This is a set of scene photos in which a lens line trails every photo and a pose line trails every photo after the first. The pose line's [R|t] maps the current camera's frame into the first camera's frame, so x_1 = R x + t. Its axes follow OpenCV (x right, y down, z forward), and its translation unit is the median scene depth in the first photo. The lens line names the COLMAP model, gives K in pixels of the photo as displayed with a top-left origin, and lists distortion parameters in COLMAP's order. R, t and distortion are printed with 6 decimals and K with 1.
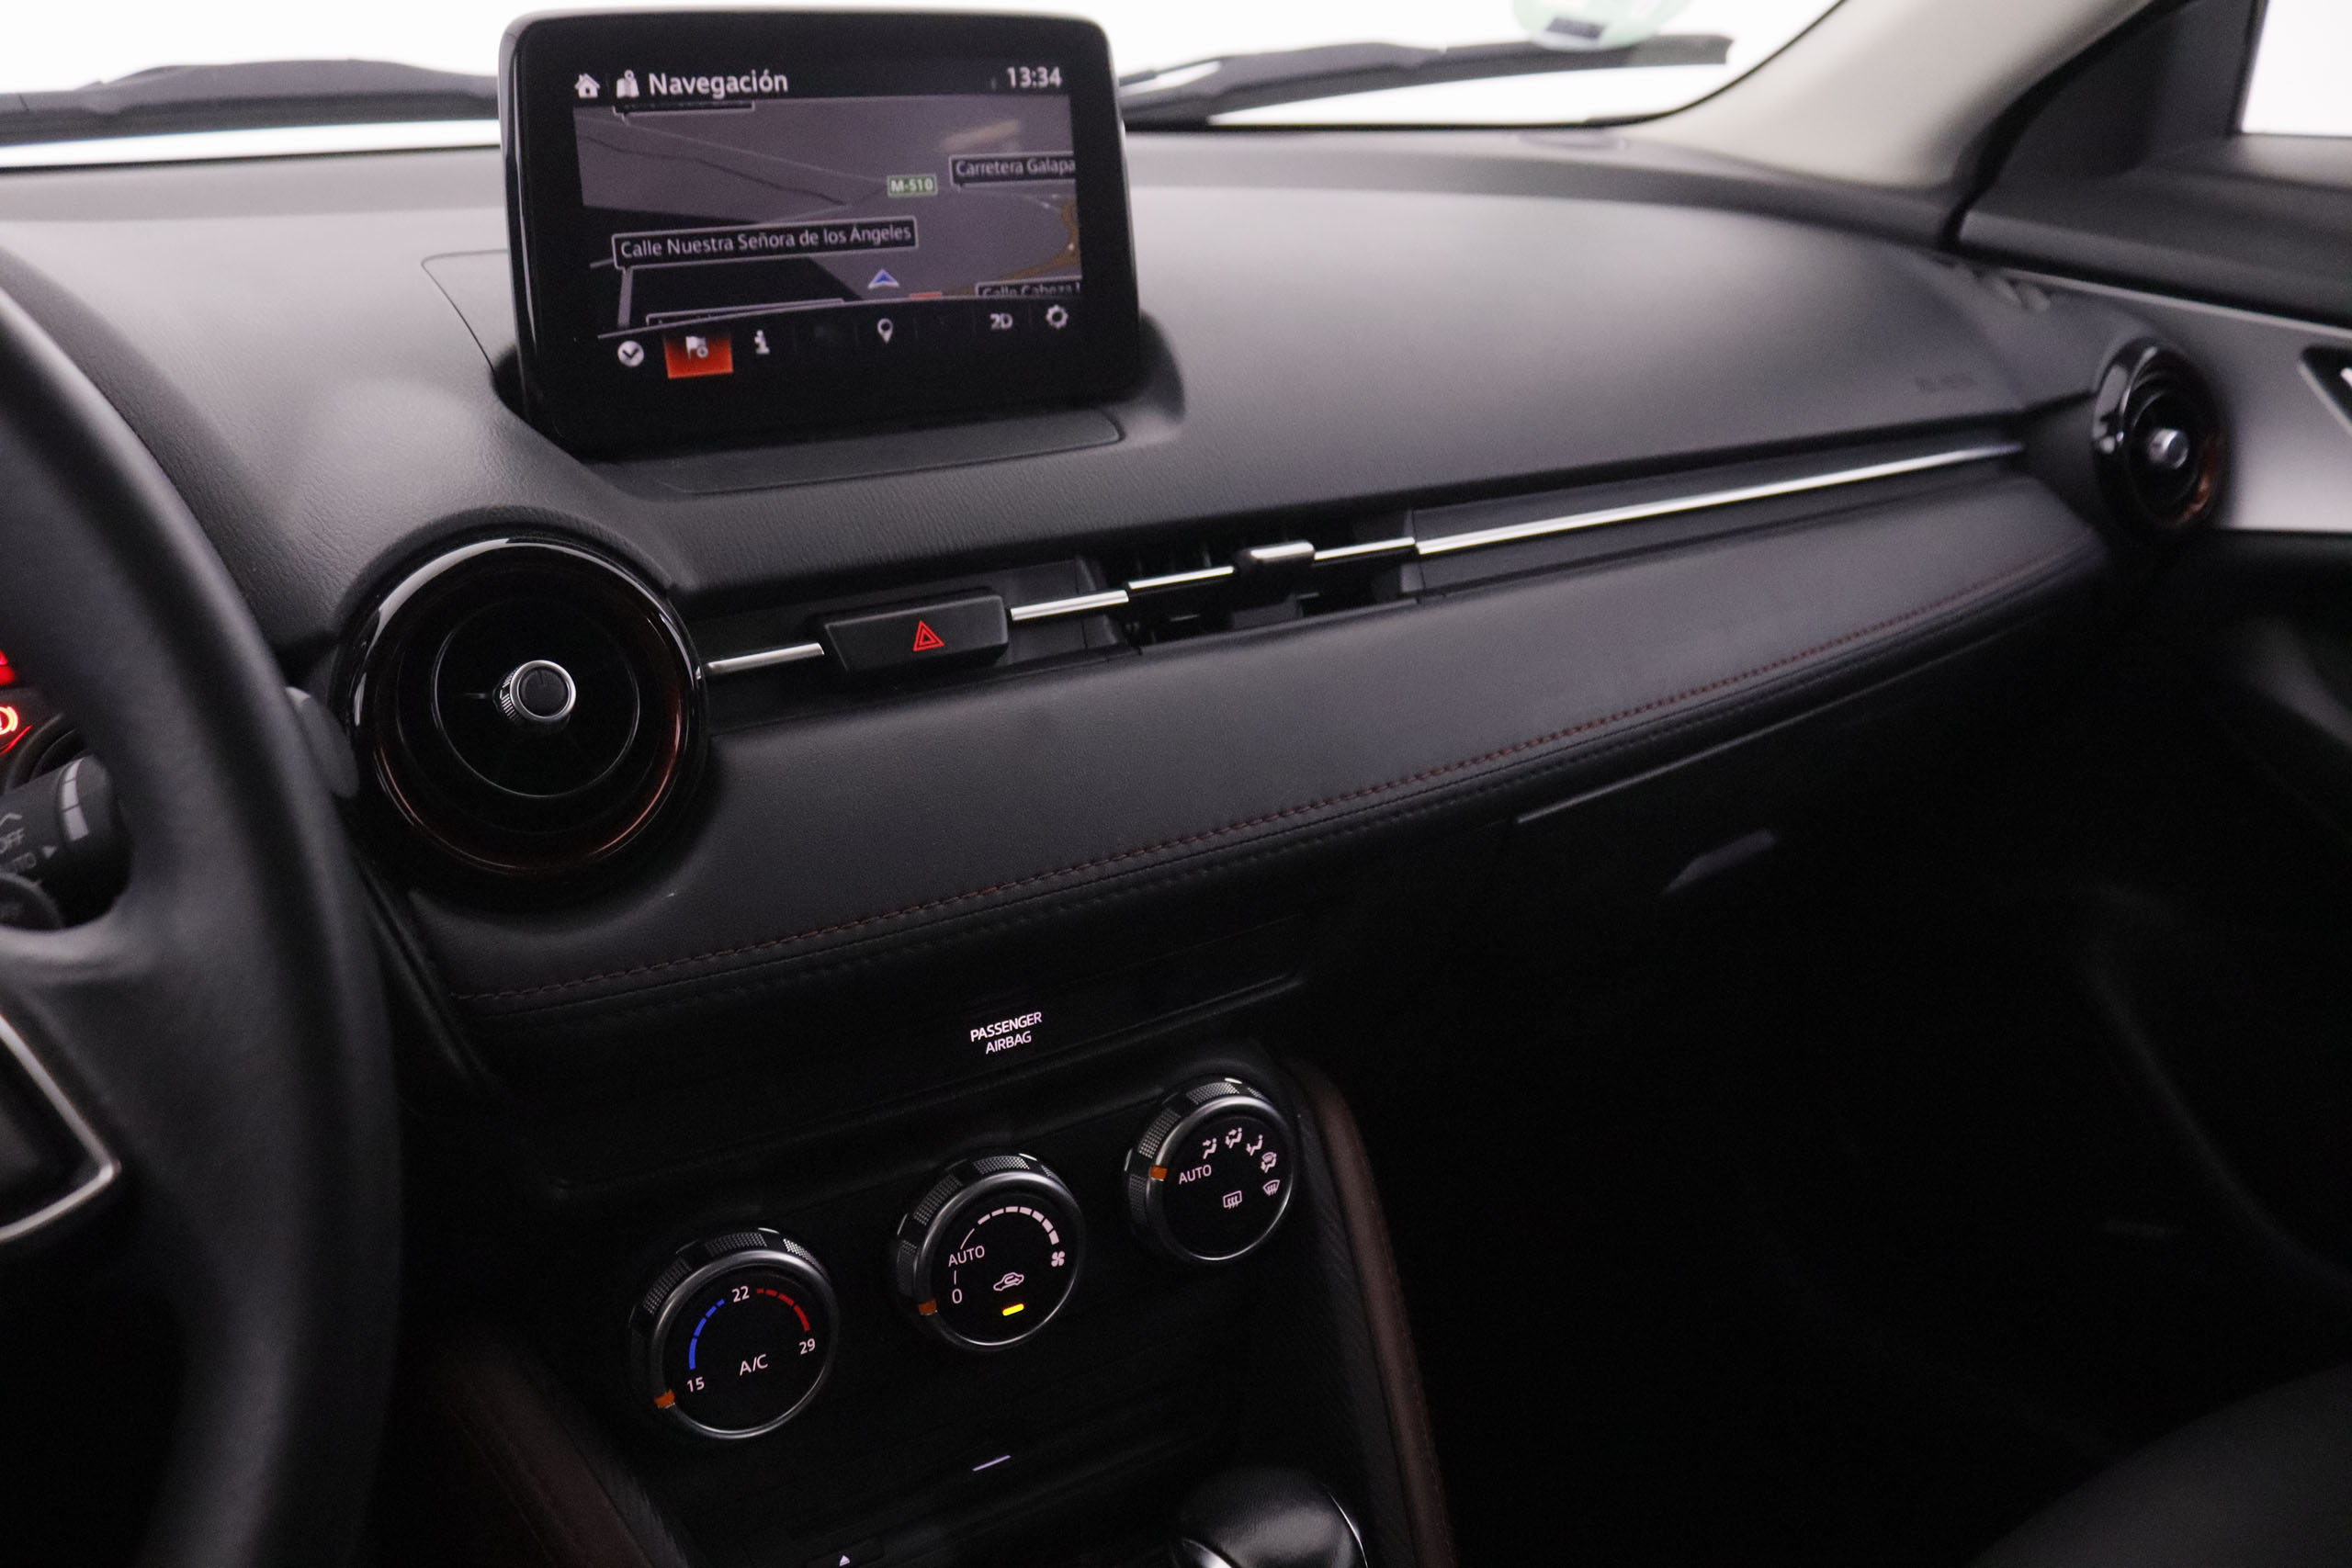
lens RADIAL K [[1932.0, 0, 1176.0], [0, 1932.0, 784.0], [0, 0, 1]] dist [-0.196705, 0.157775]
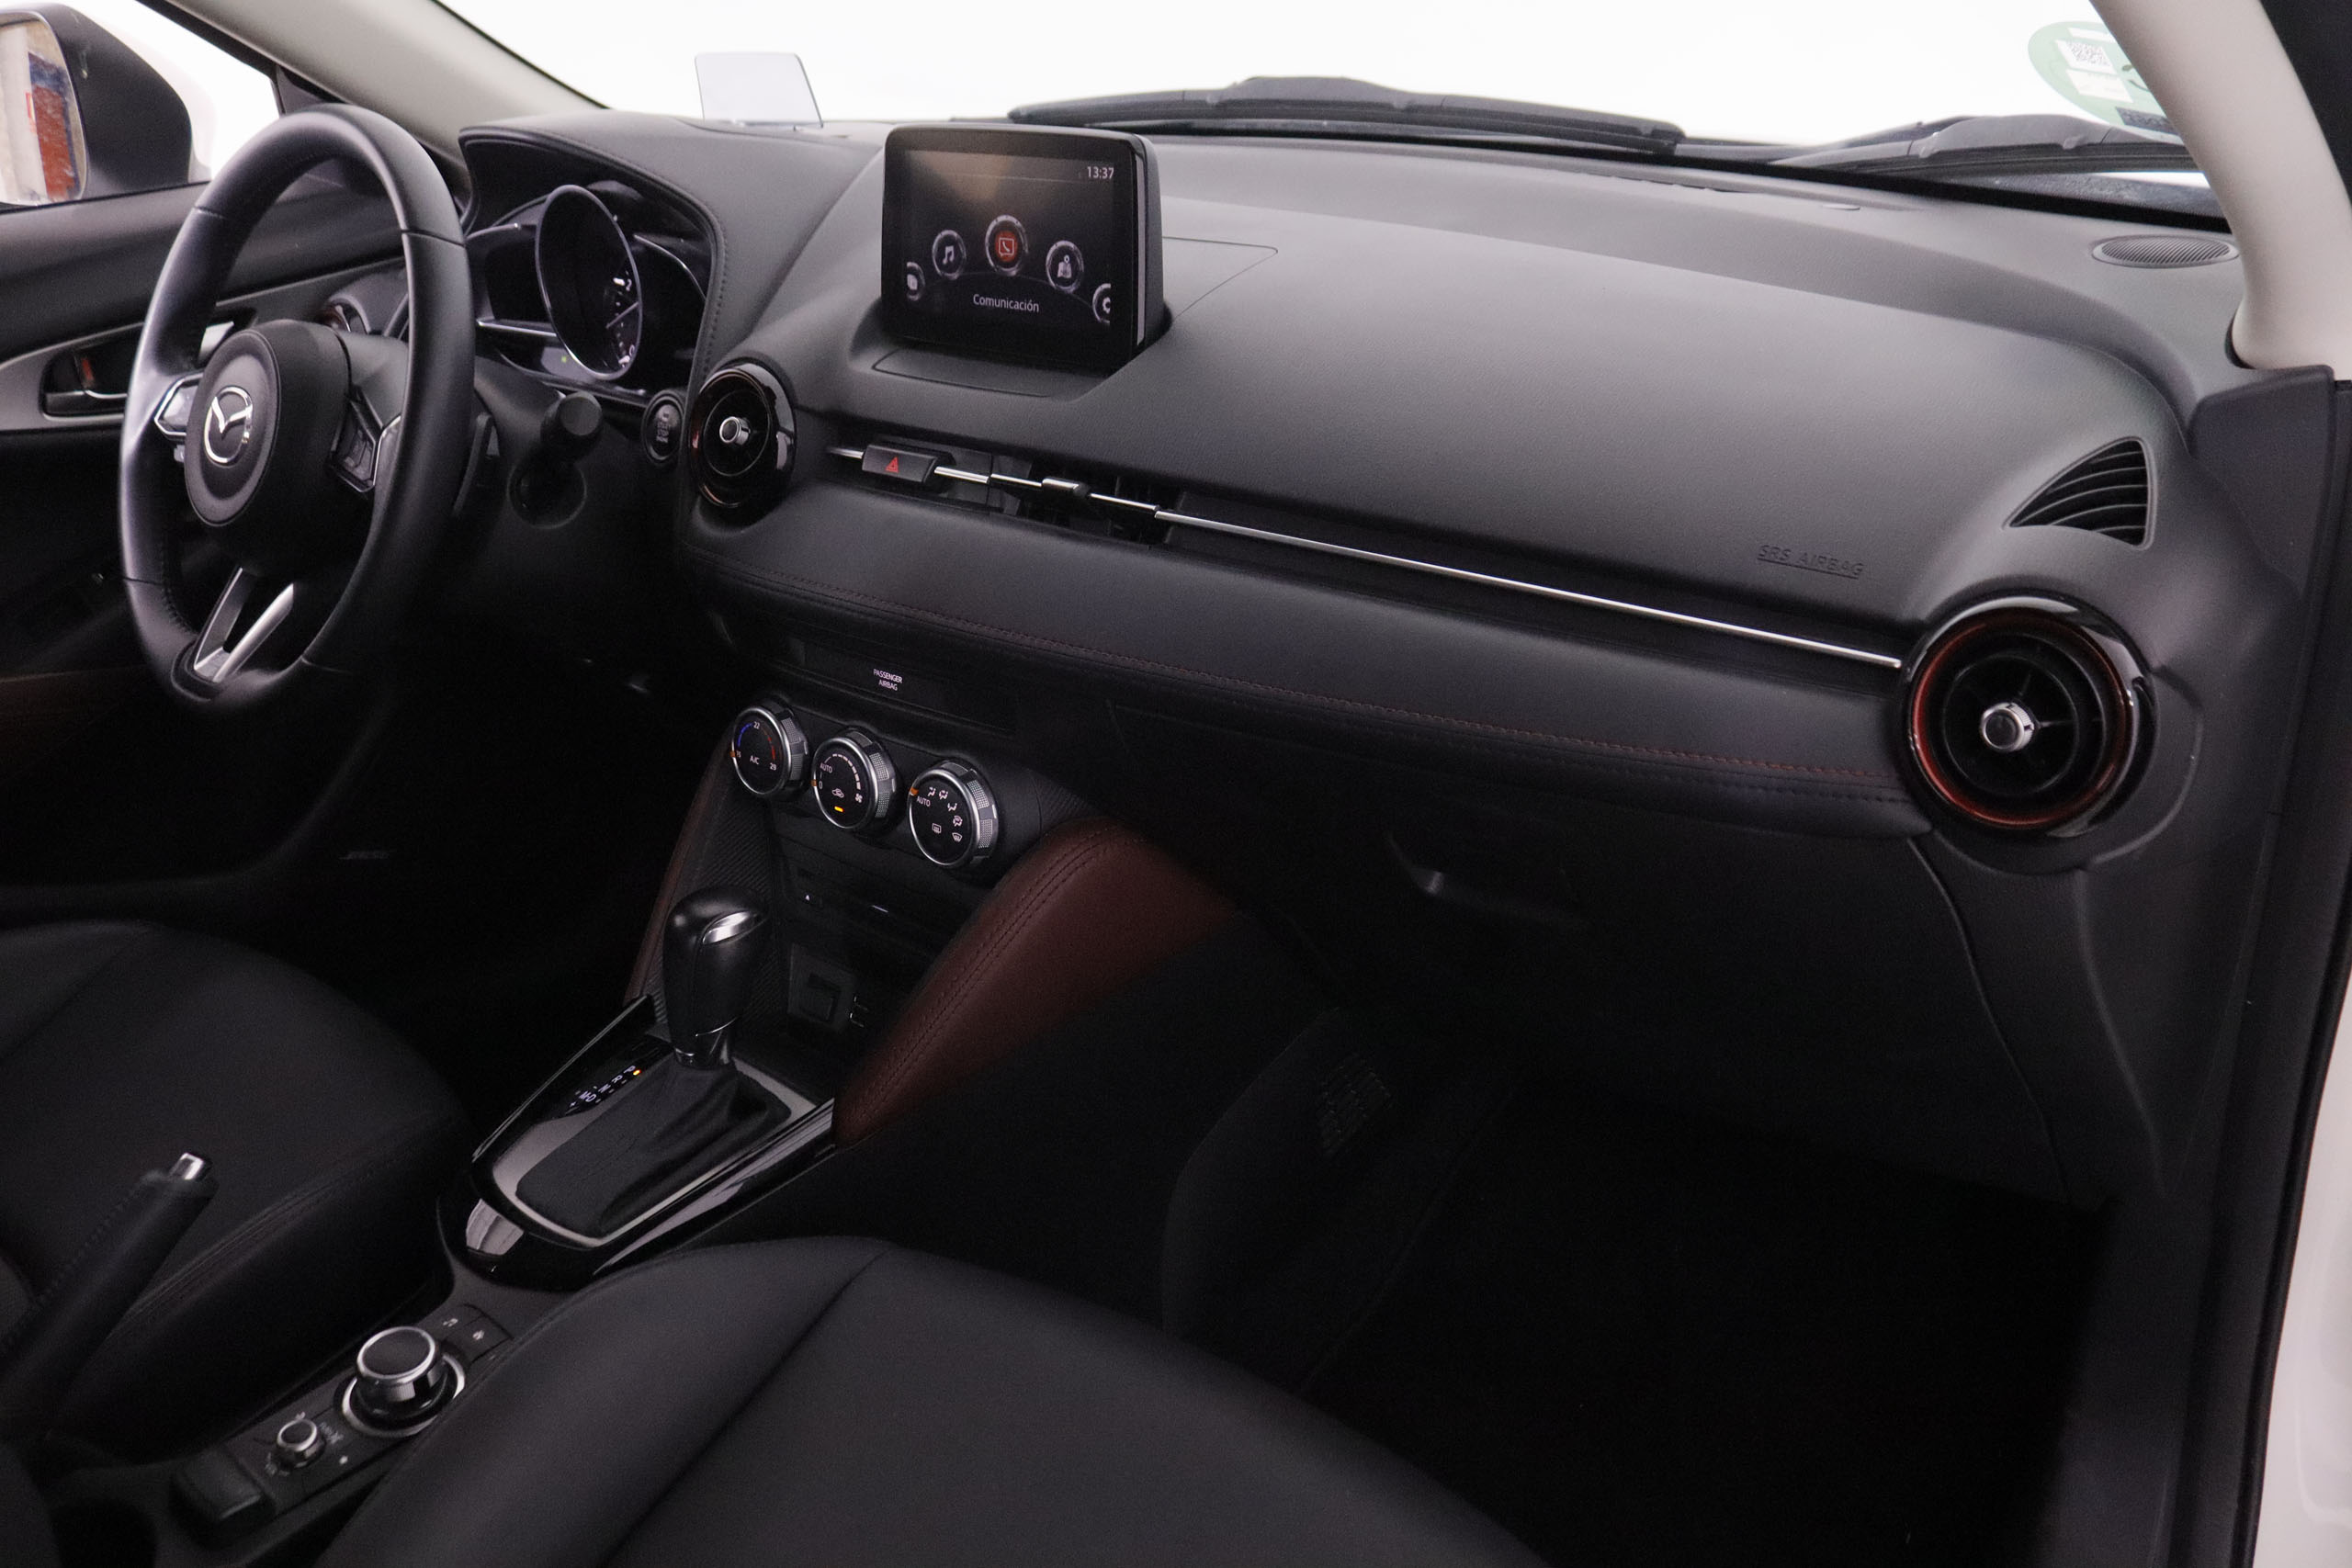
lens RADIAL K [[1932.0, 0, 1176.0], [0, 1932.0, 784.0], [0, 0, 1]] dist [-0.196705, 0.157775]
pose [[0.294323, 0.387287, -0.873718, 1.374550], [-0.298530, 0.905722, 0.300910, -0.351900], [0.907884, 0.172266, 0.382191, 0.444272]]
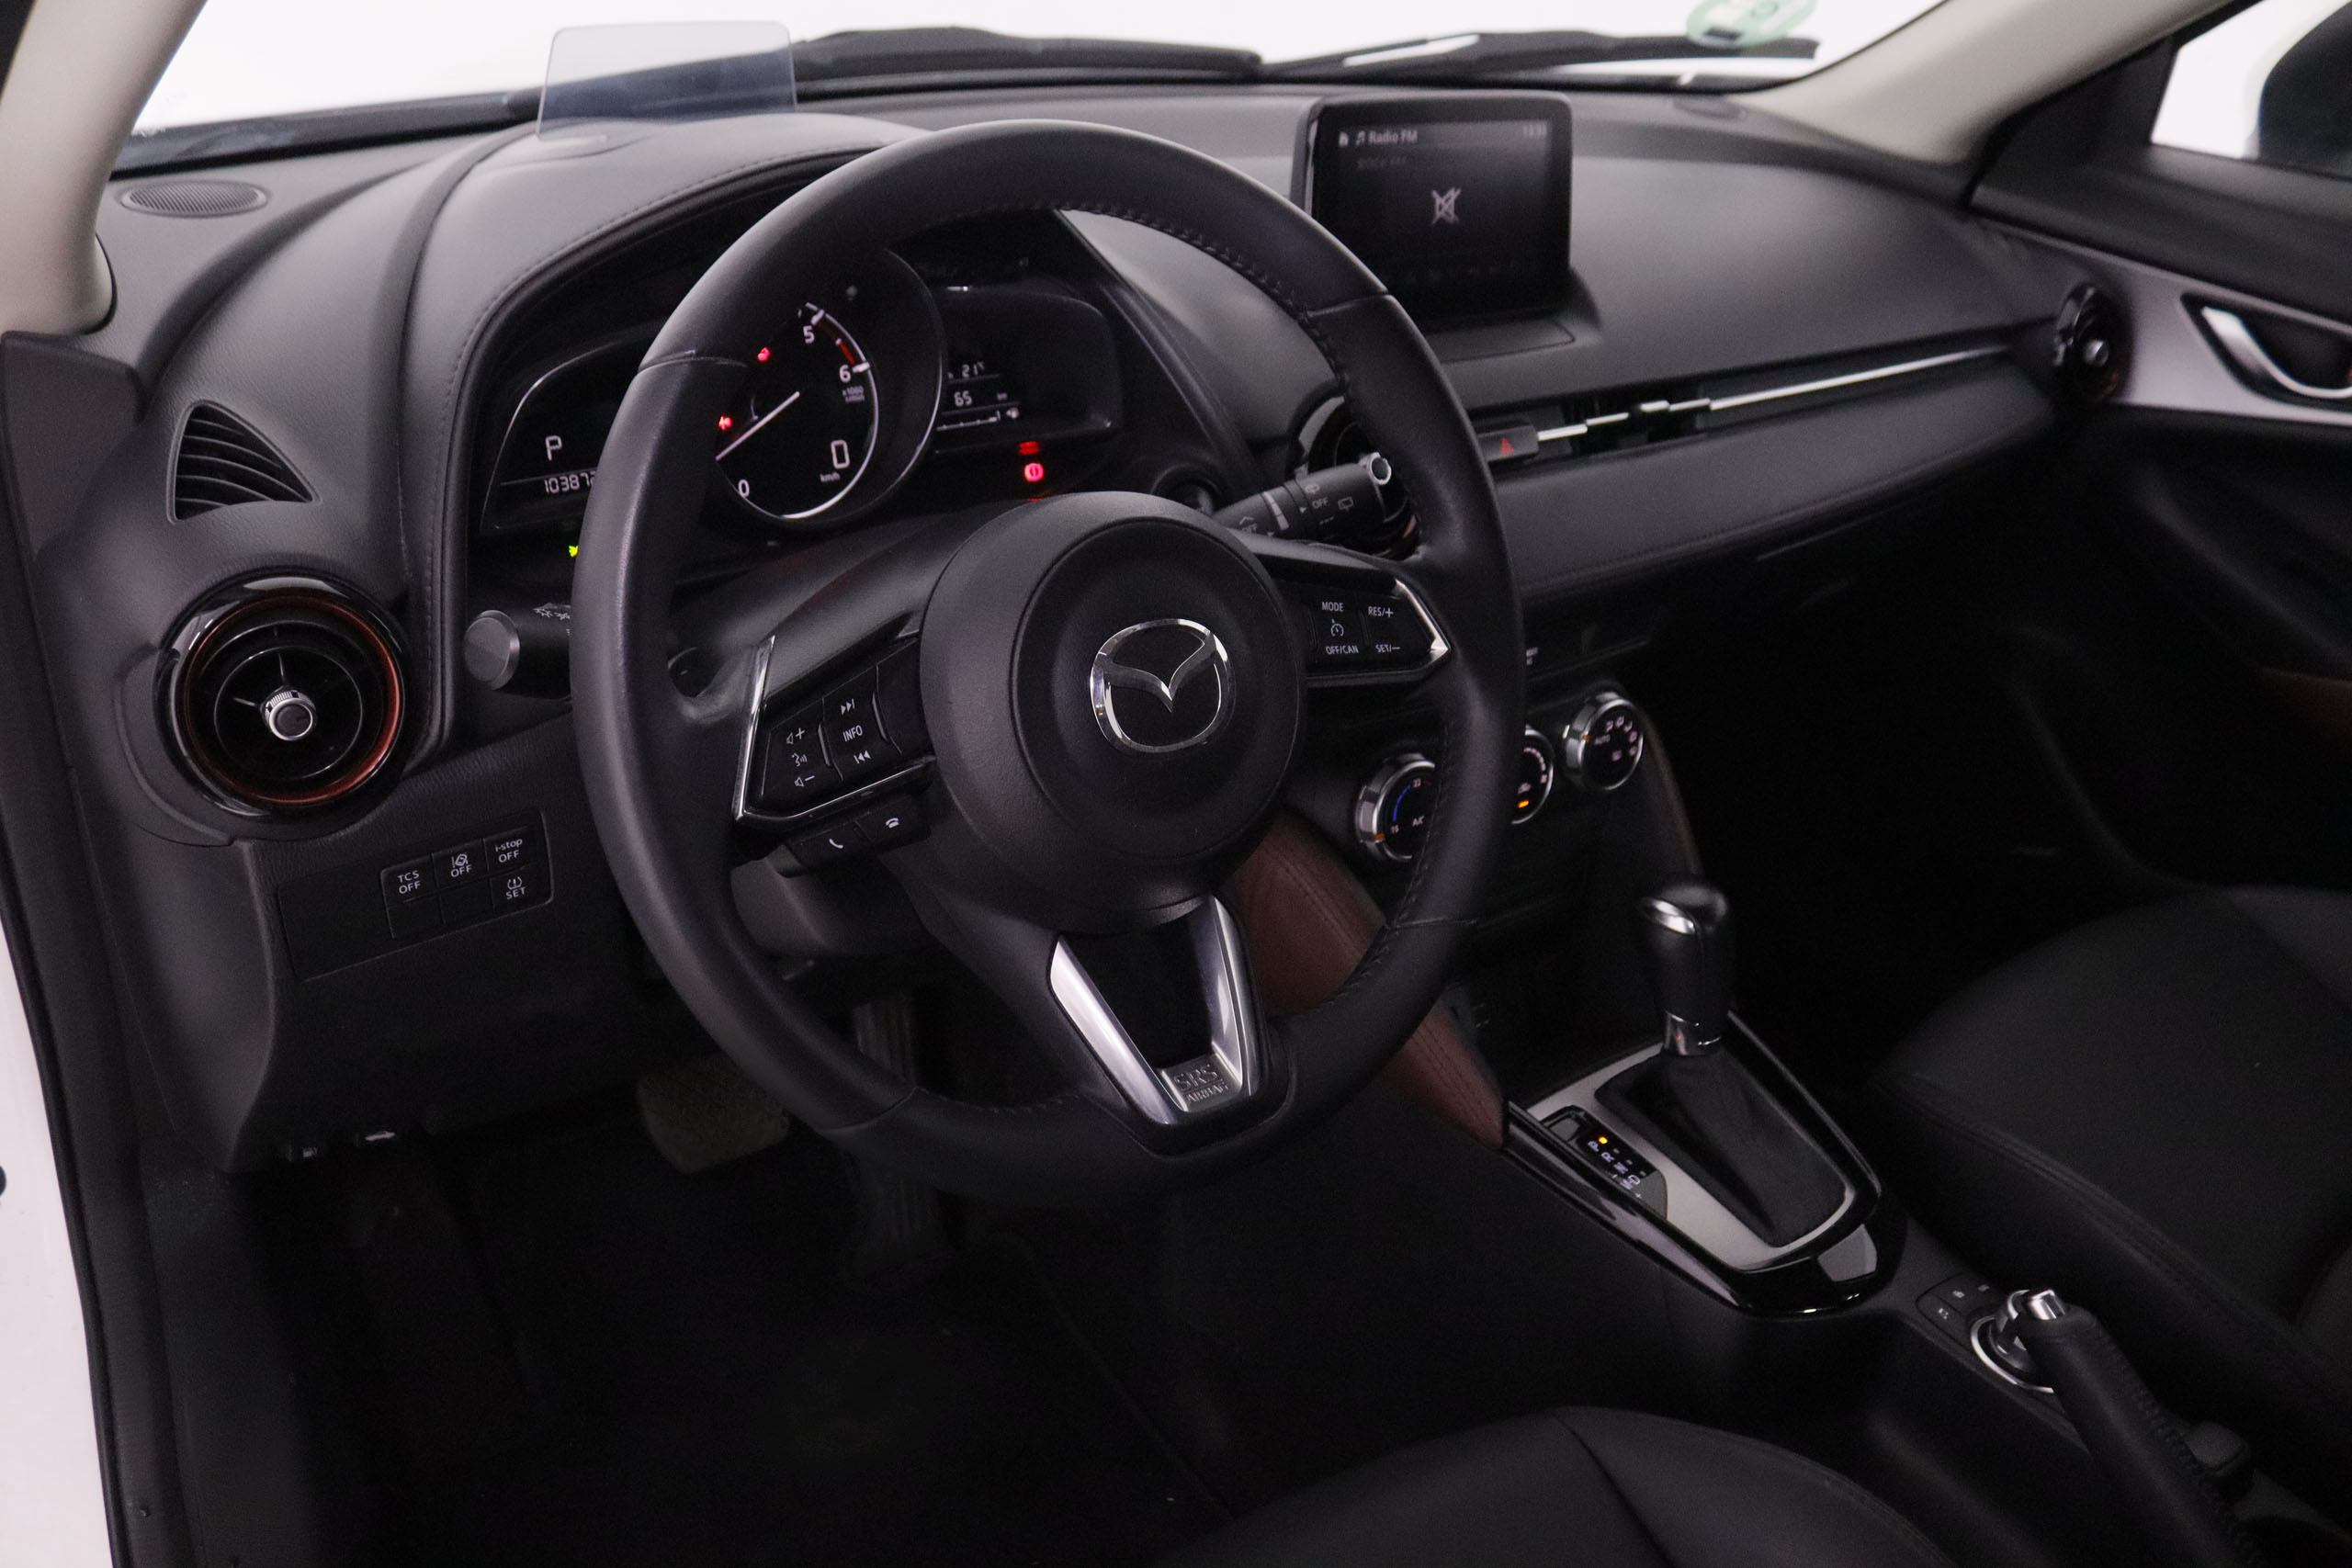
lens RADIAL K [[1932.0, 0, 1176.0], [0, 1932.0, 784.0], [0, 0, 1]] dist [-0.196705, 0.157775]
pose [[0.996049, 0.019389, 0.086660, -0.475933], [-0.029191, 0.993129, 0.113324, 0.039422], [-0.083867, -0.115406, 0.989772, -0.689010]]
